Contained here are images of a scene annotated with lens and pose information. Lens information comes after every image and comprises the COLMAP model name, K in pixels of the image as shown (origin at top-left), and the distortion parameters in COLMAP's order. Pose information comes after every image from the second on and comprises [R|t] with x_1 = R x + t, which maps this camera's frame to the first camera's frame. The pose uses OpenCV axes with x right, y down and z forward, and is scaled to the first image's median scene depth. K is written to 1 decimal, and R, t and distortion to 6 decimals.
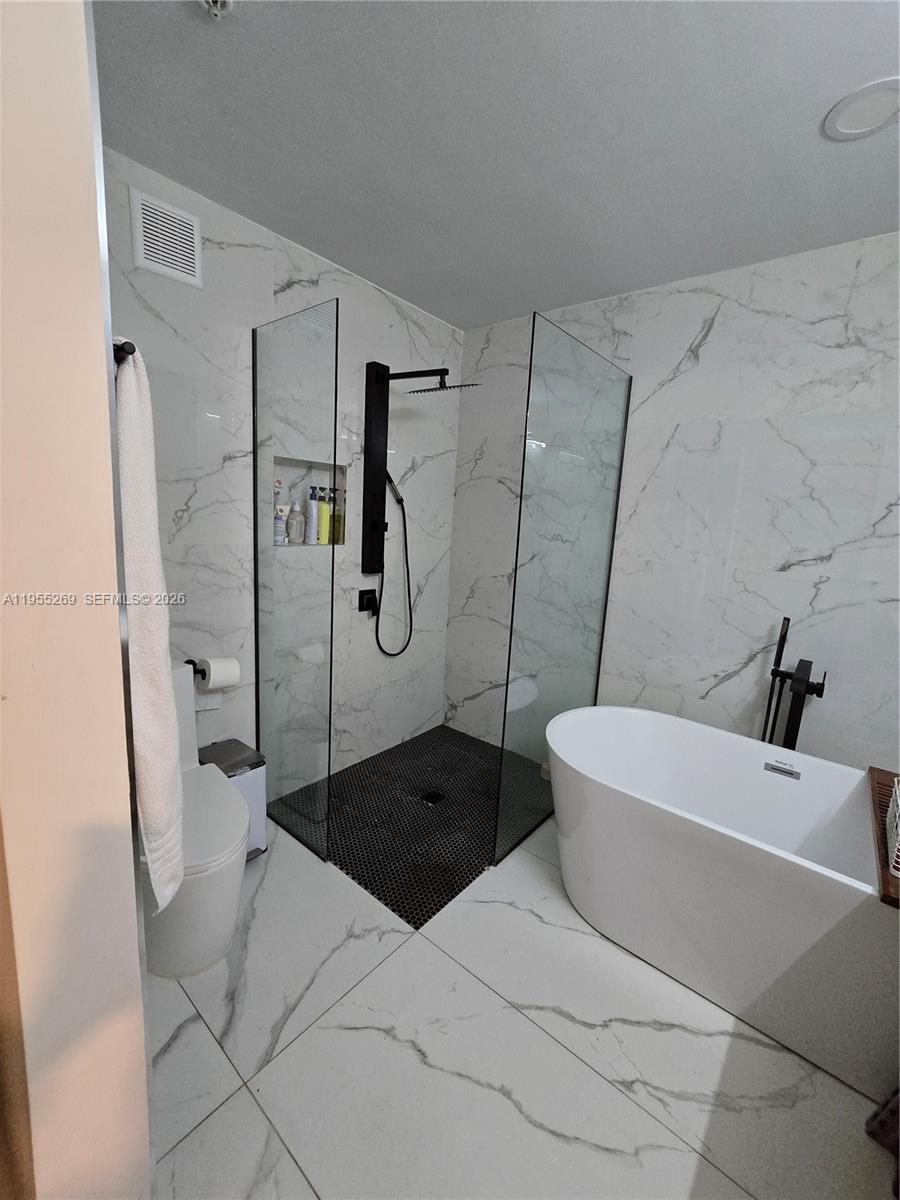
lens RADIAL K [[485.1, 0, 446.5], [0, 485.1, 595.7], [0, 0, 1]] dist [-0.014312, 0.002741]
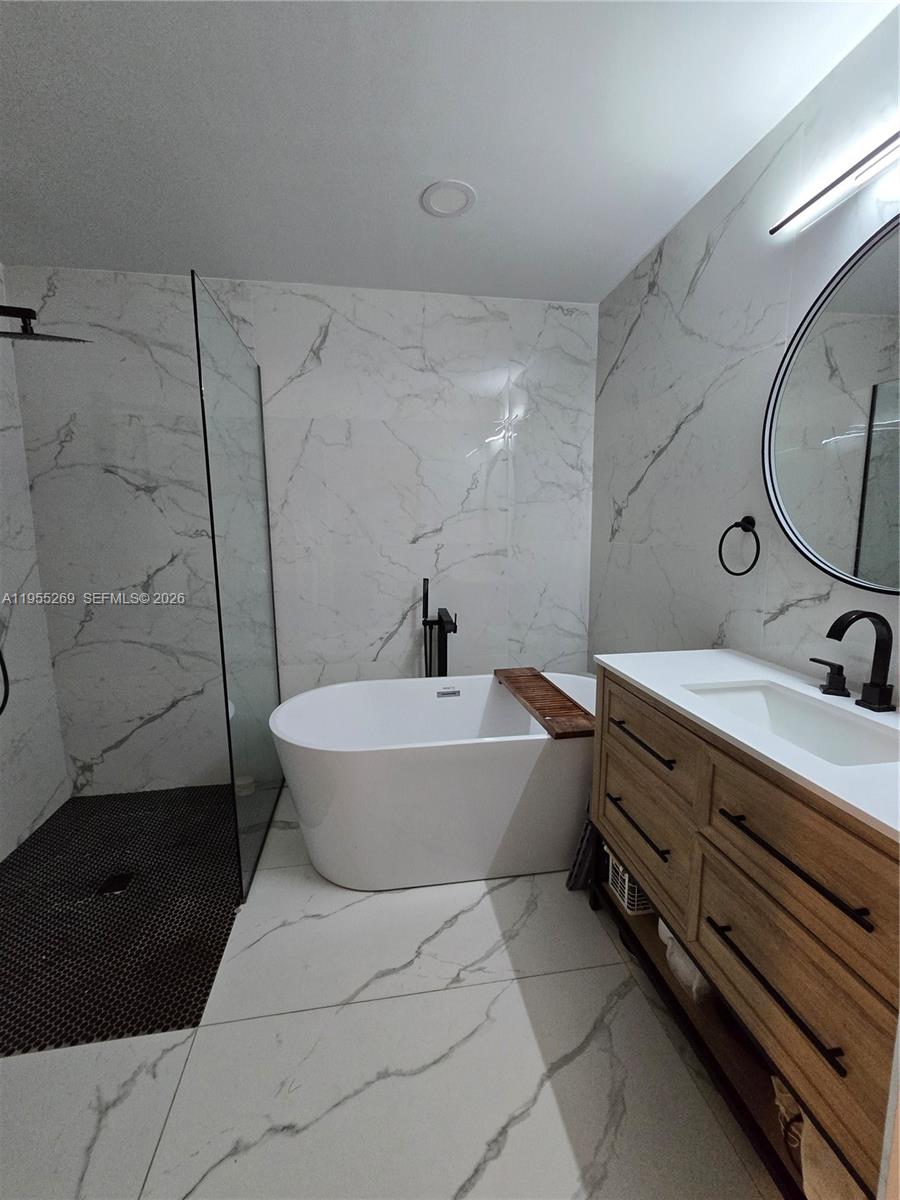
lens RADIAL K [[485.1, 0, 446.5], [0, 485.1, 595.7], [0, 0, 1]] dist [-0.014312, 0.002741]
pose [[0.655702, -0.163110, 0.737191, -0.213071], [0.167776, 0.983452, 0.068368, 0.011912], [-0.736143, 0.078853, 0.672217, 0.096346]]
